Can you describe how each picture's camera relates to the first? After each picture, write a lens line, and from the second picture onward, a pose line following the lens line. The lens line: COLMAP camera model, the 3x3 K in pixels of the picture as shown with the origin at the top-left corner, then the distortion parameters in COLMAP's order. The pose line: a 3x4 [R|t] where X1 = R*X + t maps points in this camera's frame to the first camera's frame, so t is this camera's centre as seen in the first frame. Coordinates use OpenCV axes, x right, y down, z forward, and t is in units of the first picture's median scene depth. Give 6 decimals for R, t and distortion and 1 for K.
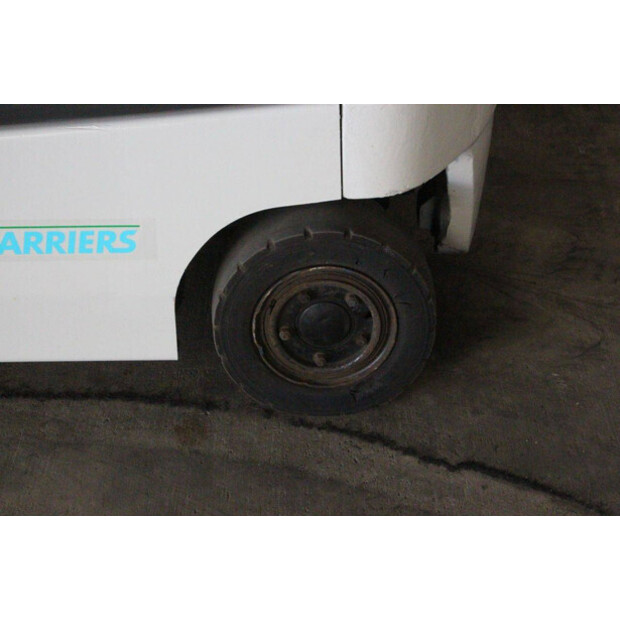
lens RADIAL K [[1460.7, 0, 306.6], [0, 1460.7, 313.7], [0, 0, 1]] dist [0.341089, 0.000000]
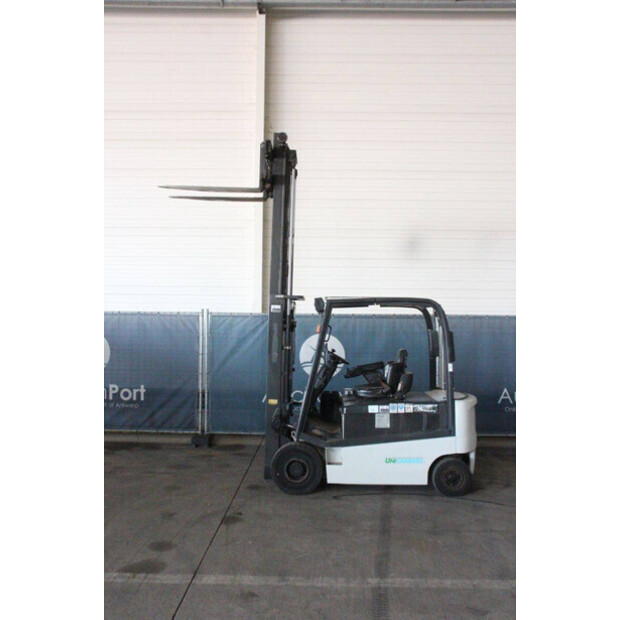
lens RADIAL K [[628.7, 0, 312.3], [0, 628.7, 313.1], [0, 0, 1]] dist [-0.054250, 0.000000]
pose [[0.998584, 0.003433, -0.053085, -0.416162], [-0.030670, 0.852513, -0.521805, 0.761773], [0.043464, 0.522694, 0.851412, -1.498880]]
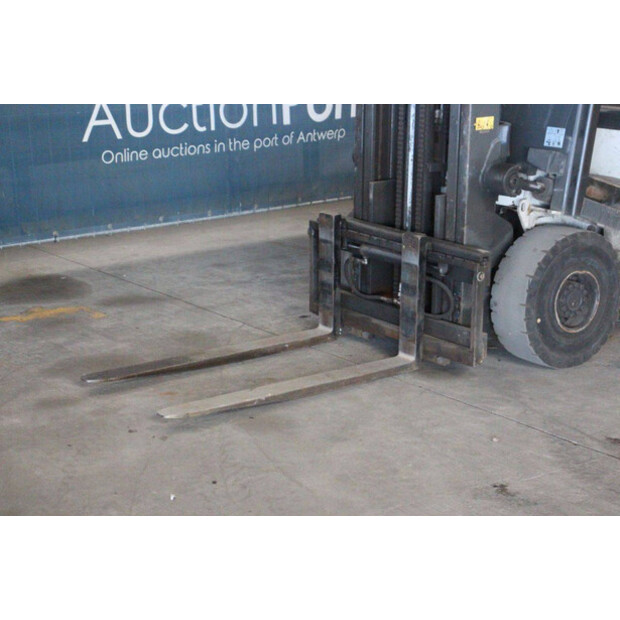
lens RADIAL K [[1460.7, 0, 321.9], [0, 1460.7, 307.4], [0, 0, 1]] dist [0.341089, 0.000000]
pose [[0.808076, -0.156342, 0.567953, -2.133688], [0.306366, 0.935027, -0.178506, 0.276995], [-0.503143, 0.318248, 0.803471, -0.599695]]
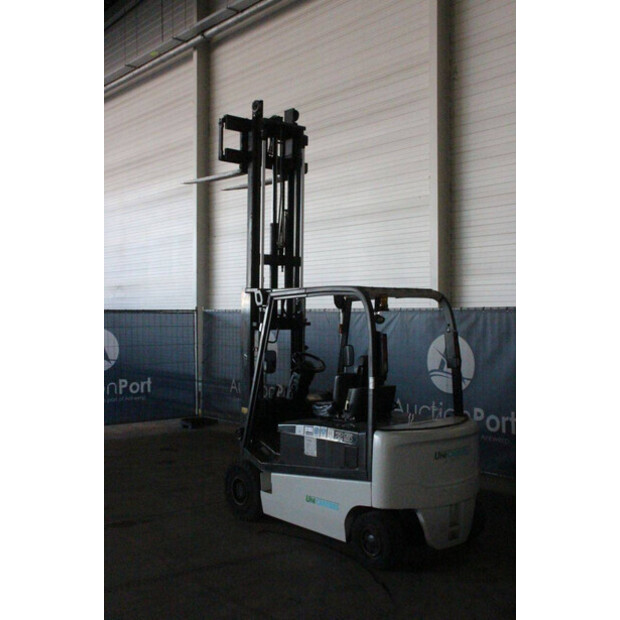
lens RADIAL K [[723.3, 0, 313.2], [0, 723.3, 309.4], [0, 0, 1]] dist [-0.009443, 0.000000]
pose [[0.626207, -0.011661, -0.779569, 1.490443], [-0.394822, 0.857456, -0.329976, 0.181614], [0.672294, 0.514425, 0.532341, -0.527891]]
